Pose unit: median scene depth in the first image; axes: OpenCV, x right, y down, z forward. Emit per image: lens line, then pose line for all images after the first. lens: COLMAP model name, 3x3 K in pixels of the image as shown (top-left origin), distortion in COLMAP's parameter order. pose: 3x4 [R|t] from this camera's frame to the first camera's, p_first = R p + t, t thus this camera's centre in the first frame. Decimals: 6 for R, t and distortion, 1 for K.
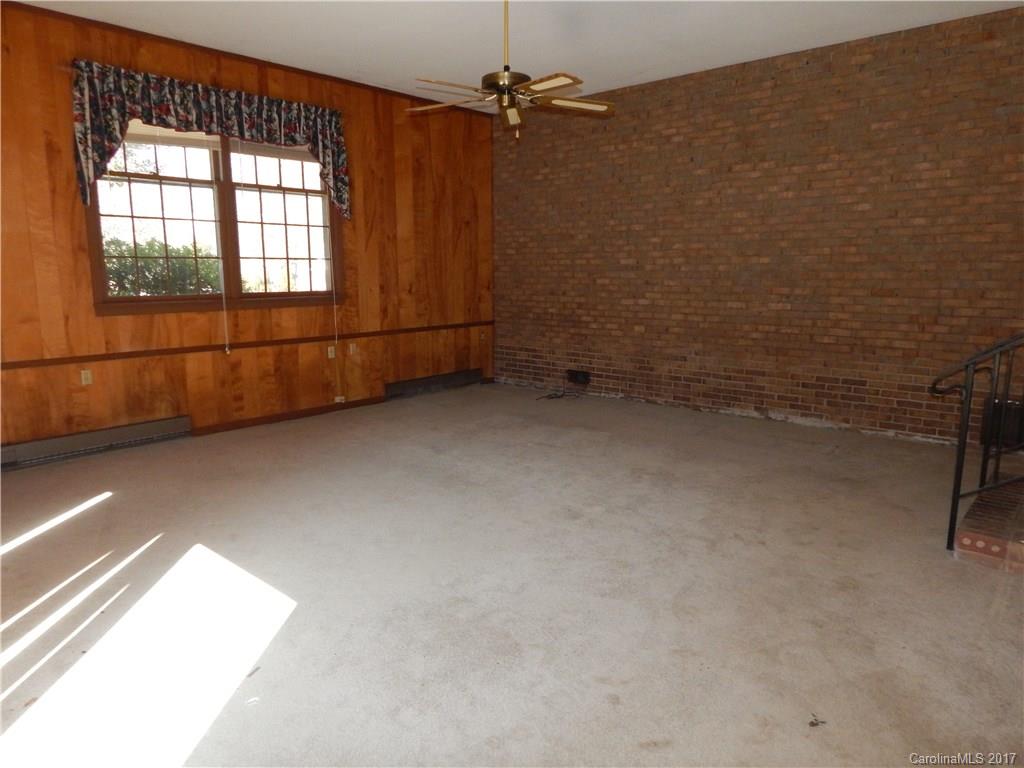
lens RADIAL K [[680.1, 0, 514.3], [0, 680.1, 387.0], [0, 0, 1]] dist [0.016158, -0.019075]
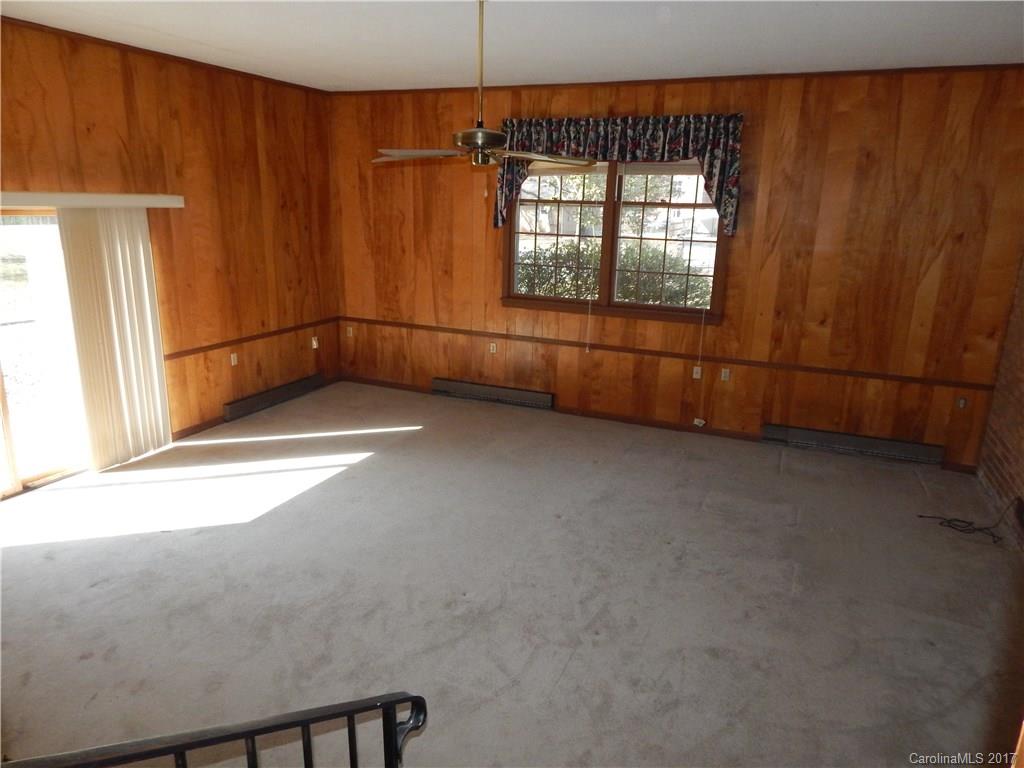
lens RADIAL K [[680.1, 0, 511.8], [0, 680.1, 382.5], [0, 0, 1]] dist [0.016158, -0.019075]
pose [[0.317626, 0.251157, -0.914349, 0.561448], [-0.189504, 0.961644, 0.198318, -0.189792], [0.929087, 0.110282, 0.353038, 0.451813]]
